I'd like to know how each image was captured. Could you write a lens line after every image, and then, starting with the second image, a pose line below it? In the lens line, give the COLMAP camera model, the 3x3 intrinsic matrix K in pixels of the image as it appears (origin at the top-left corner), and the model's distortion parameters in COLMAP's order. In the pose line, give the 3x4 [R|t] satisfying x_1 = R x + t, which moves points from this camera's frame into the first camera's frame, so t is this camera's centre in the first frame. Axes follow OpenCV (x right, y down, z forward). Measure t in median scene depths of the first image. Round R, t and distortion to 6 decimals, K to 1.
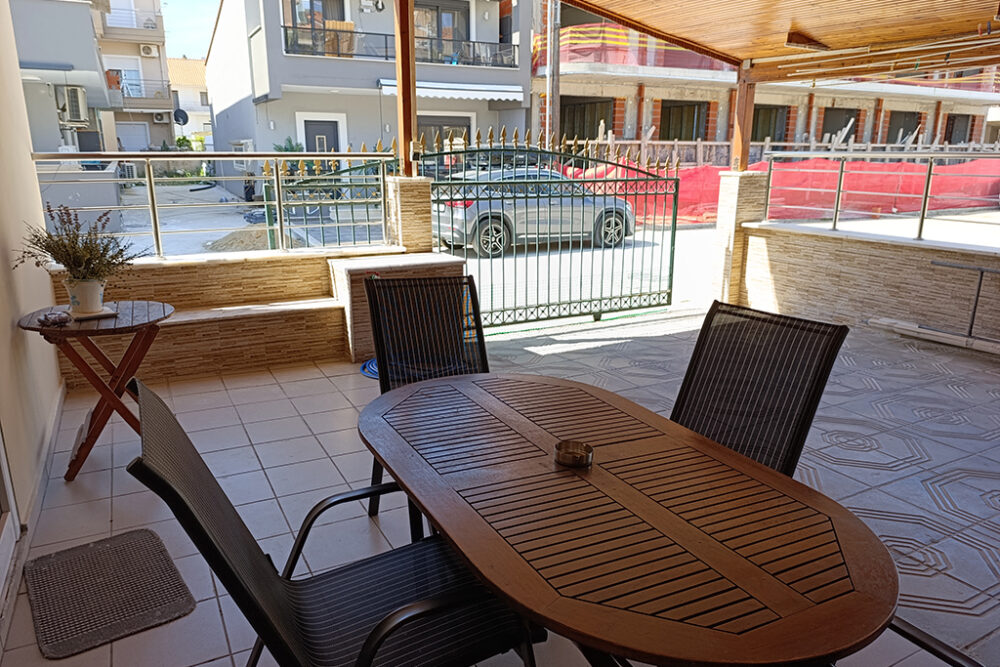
lens RADIAL K [[686.8, 0, 499.5], [0, 686.8, 342.0], [0, 0, 1]] dist [0.037696, -0.051401]
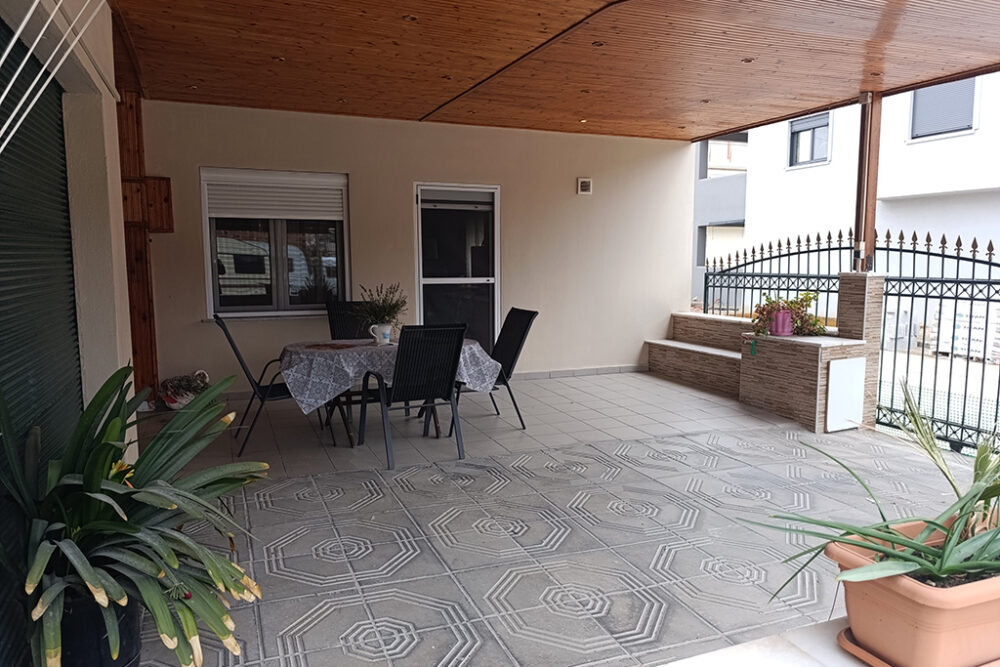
lens RADIAL K [[691.6, 0, 502.7], [0, 691.6, 337.1], [0, 0, 1]] dist [0.039592, -0.052012]
pose [[-0.123068, 0.110791, -0.986195, 1.080618], [-0.250519, 0.958096, 0.138897, -0.152153], [0.960258, 0.264154, -0.090155, 0.577462]]
